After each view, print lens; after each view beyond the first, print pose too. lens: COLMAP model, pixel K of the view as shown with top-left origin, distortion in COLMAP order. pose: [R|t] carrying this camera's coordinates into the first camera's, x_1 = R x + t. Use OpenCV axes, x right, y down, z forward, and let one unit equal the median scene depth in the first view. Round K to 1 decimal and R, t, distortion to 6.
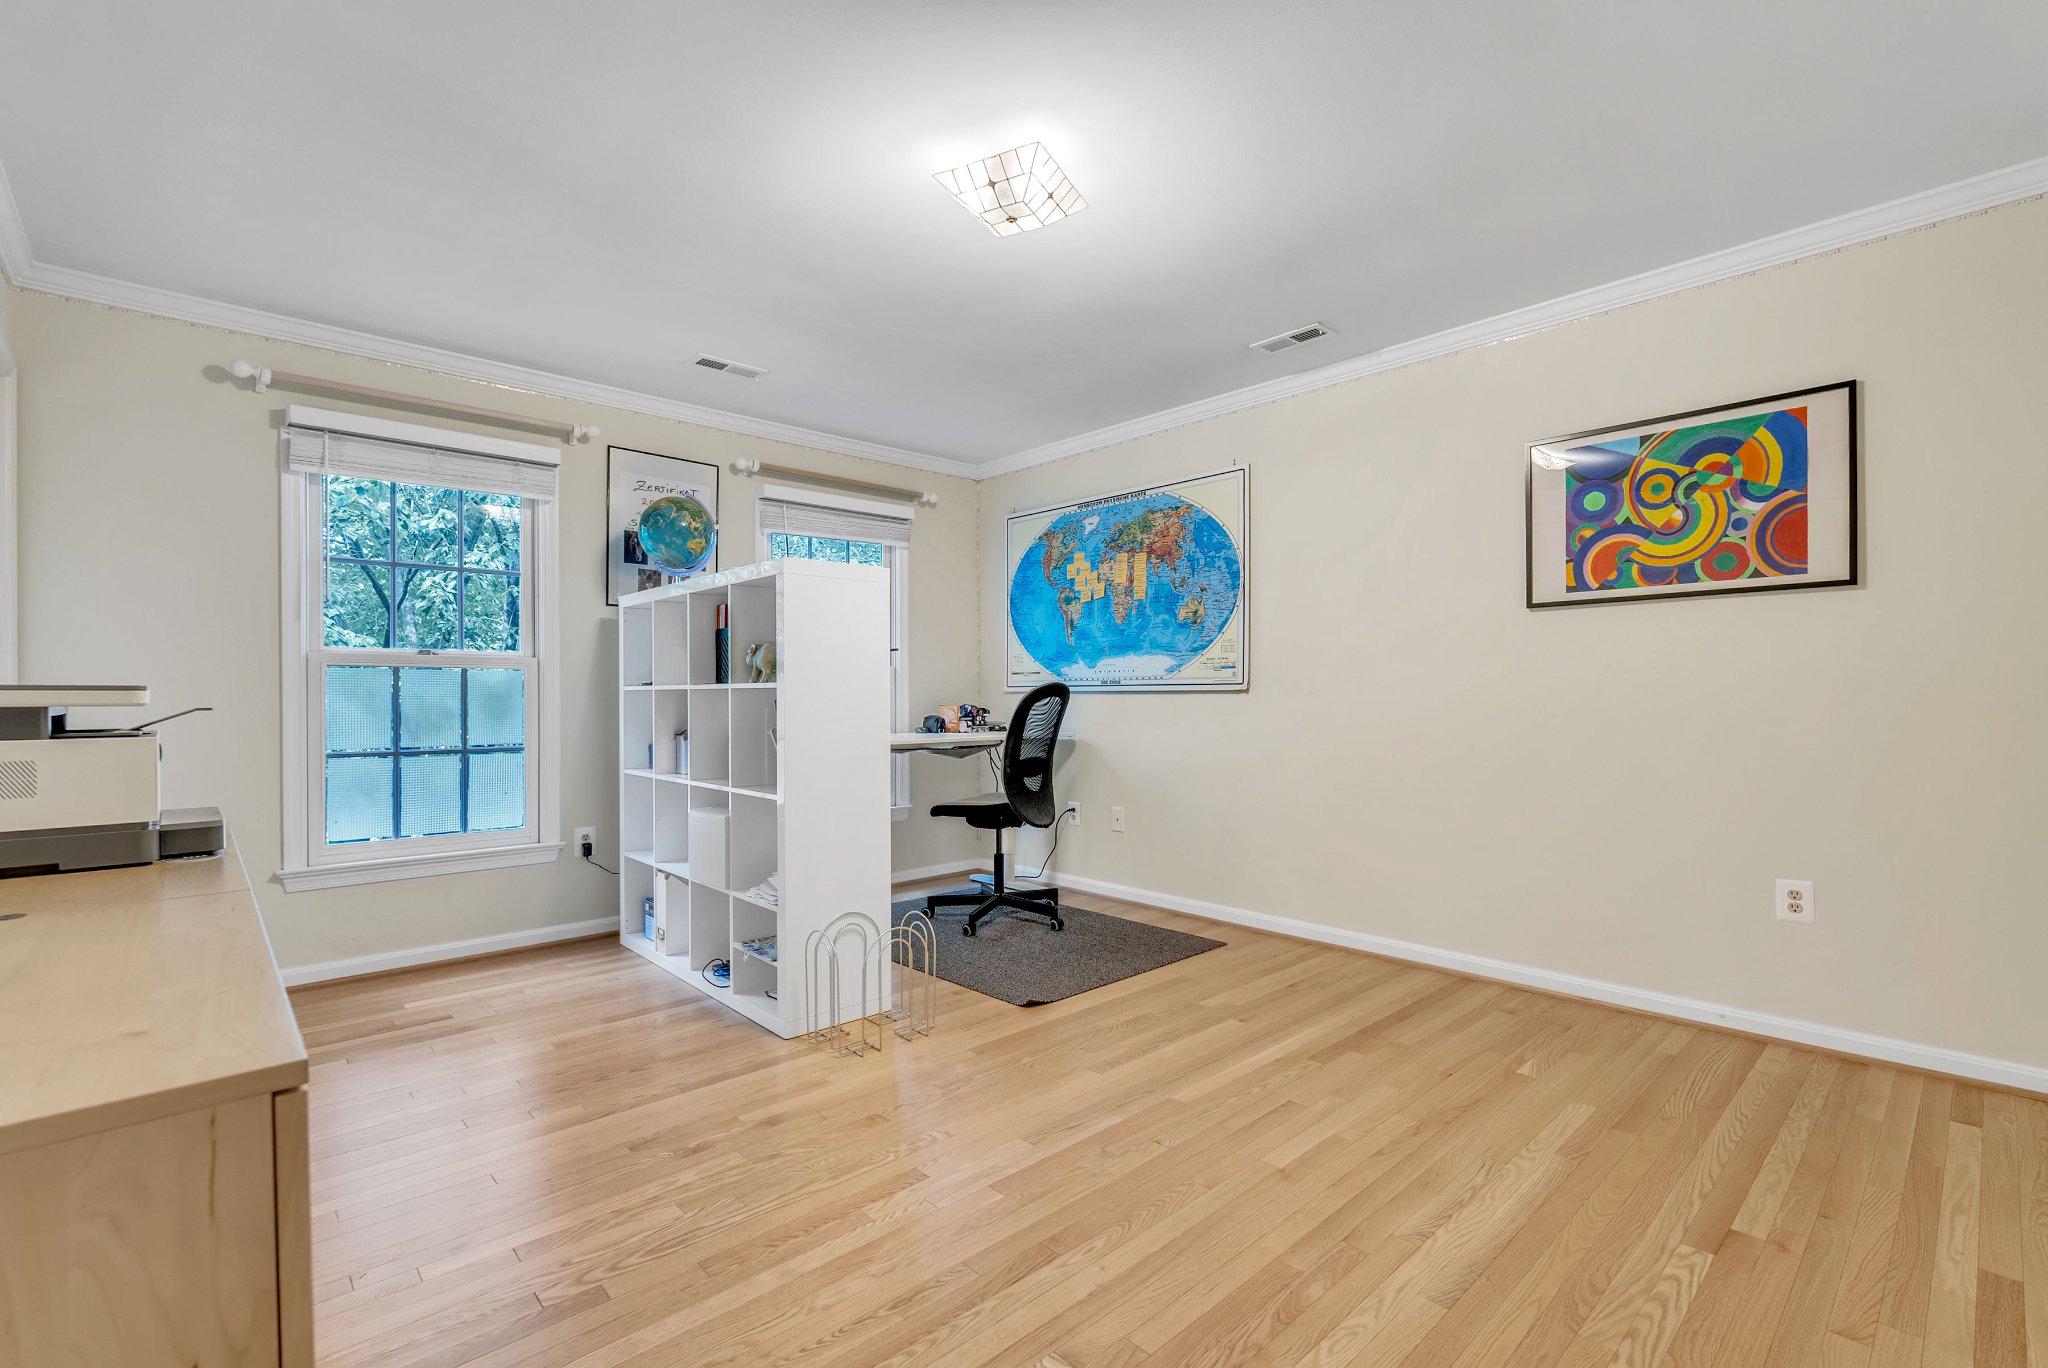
lens RADIAL K [[905.1, 0, 1027.6], [0, 905.1, 703.4], [0, 0, 1]] dist [-0.004444, -0.000212]
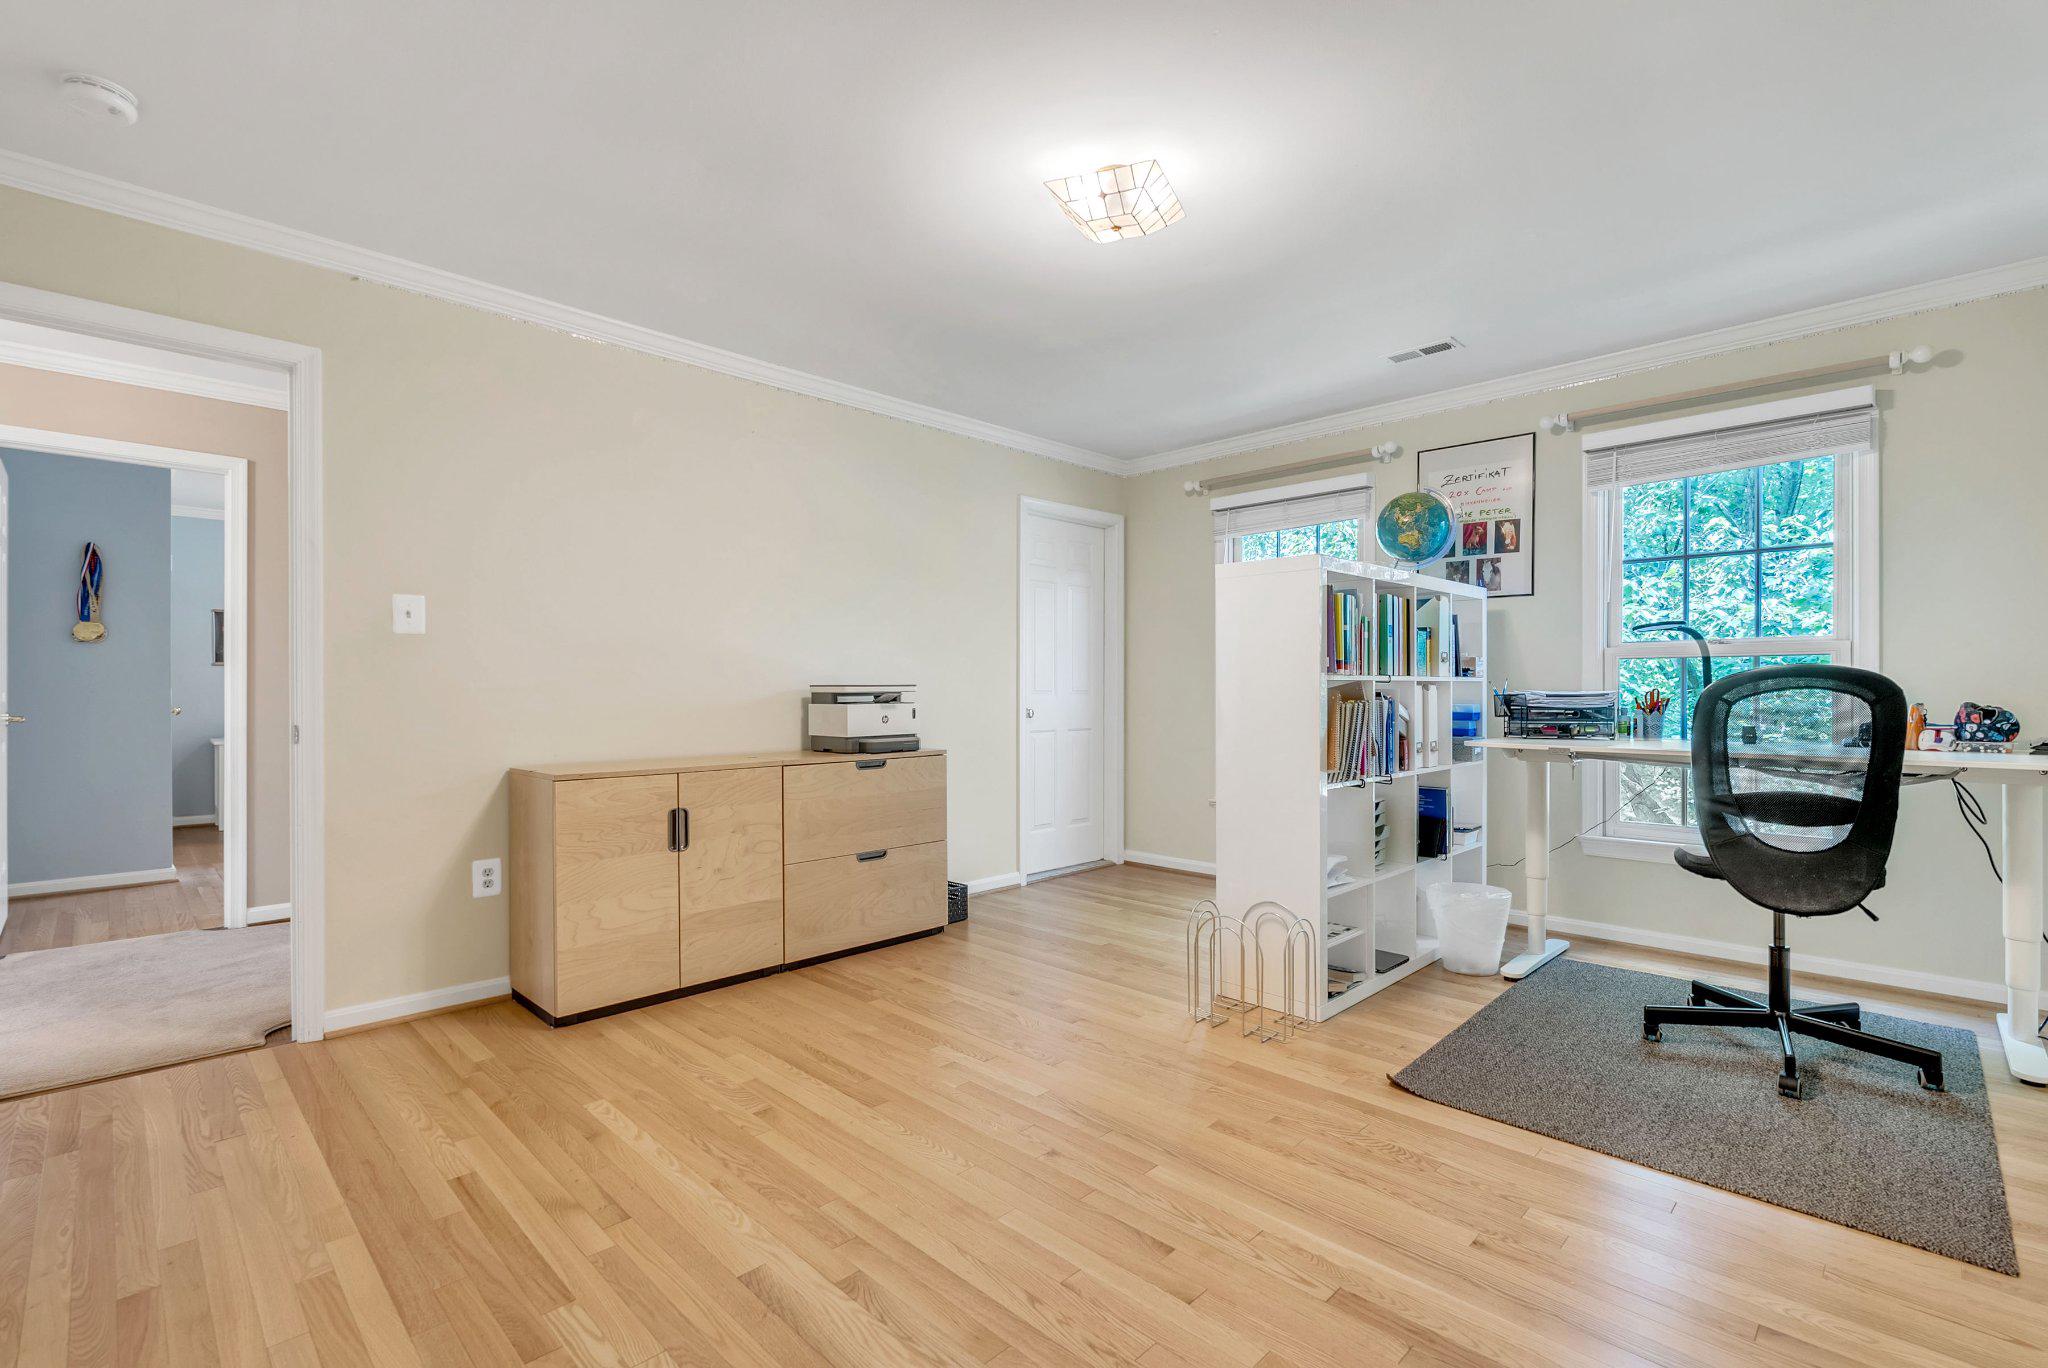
lens RADIAL K [[905.1, 0, 1027.6], [0, 905.1, 703.4], [0, 0, 1]] dist [-0.004444, -0.000212]
pose [[0.056863, 0.013892, -0.998285, 0.556052], [-0.012773, 0.999831, 0.013186, 0.001201], [0.998300, 0.012001, 0.057031, 0.472884]]
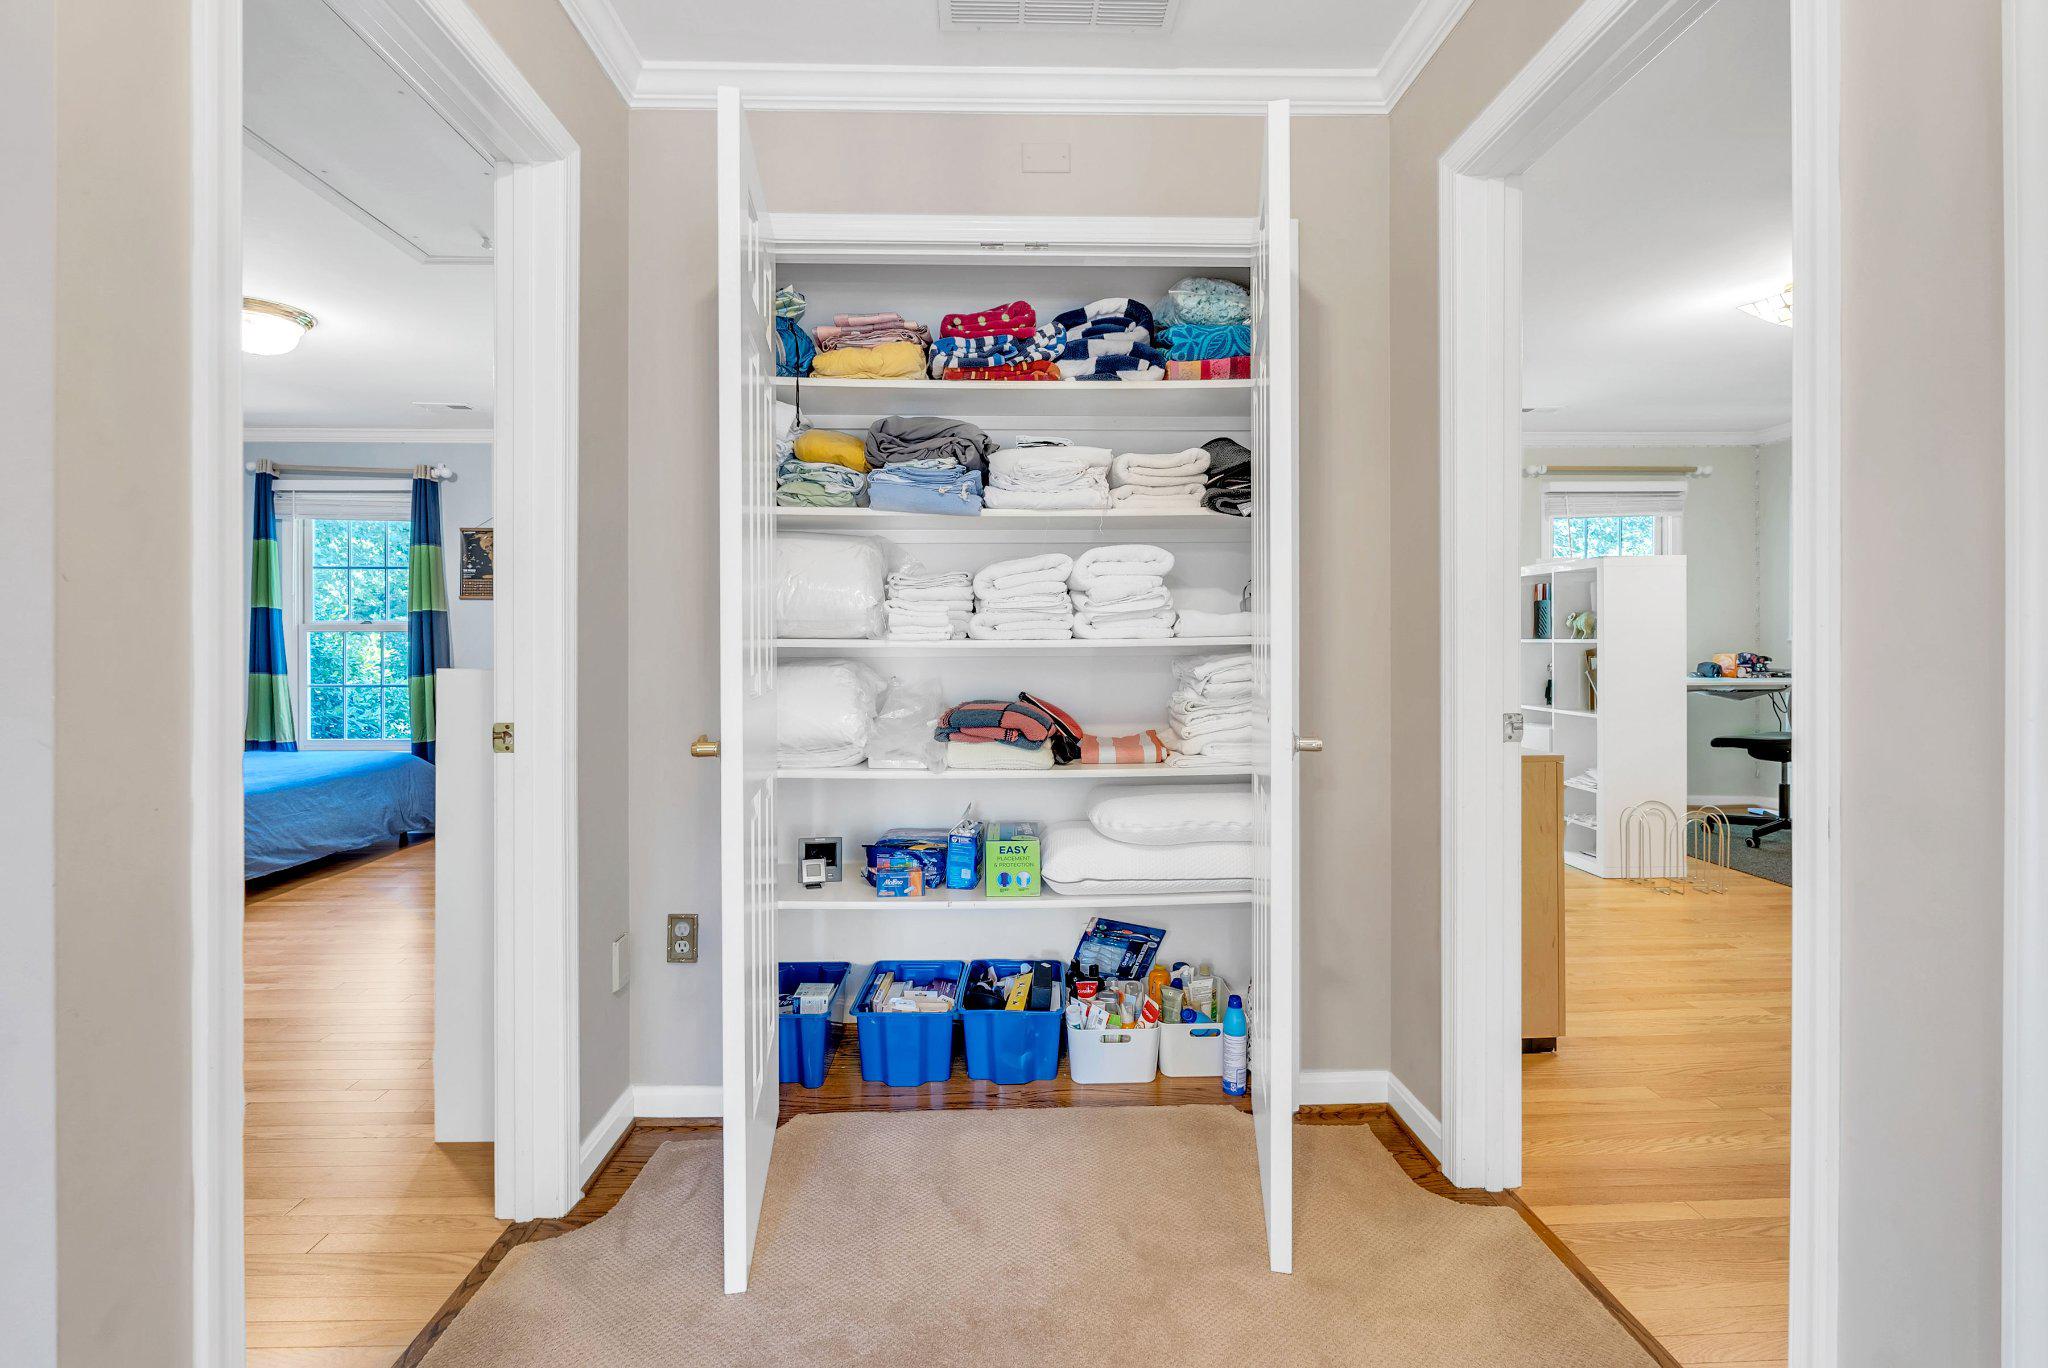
lens RADIAL K [[913.4, 0, 1017.2], [0, 913.4, 646.7], [0, 0, 1]] dist [-0.006635, -0.000457]
pose [[0.753250, 0.002479, -0.657729, -0.007300], [-0.001883, 0.999997, 0.001612, -0.007538], [0.657731, 0.000024, 0.753253, -0.511344]]
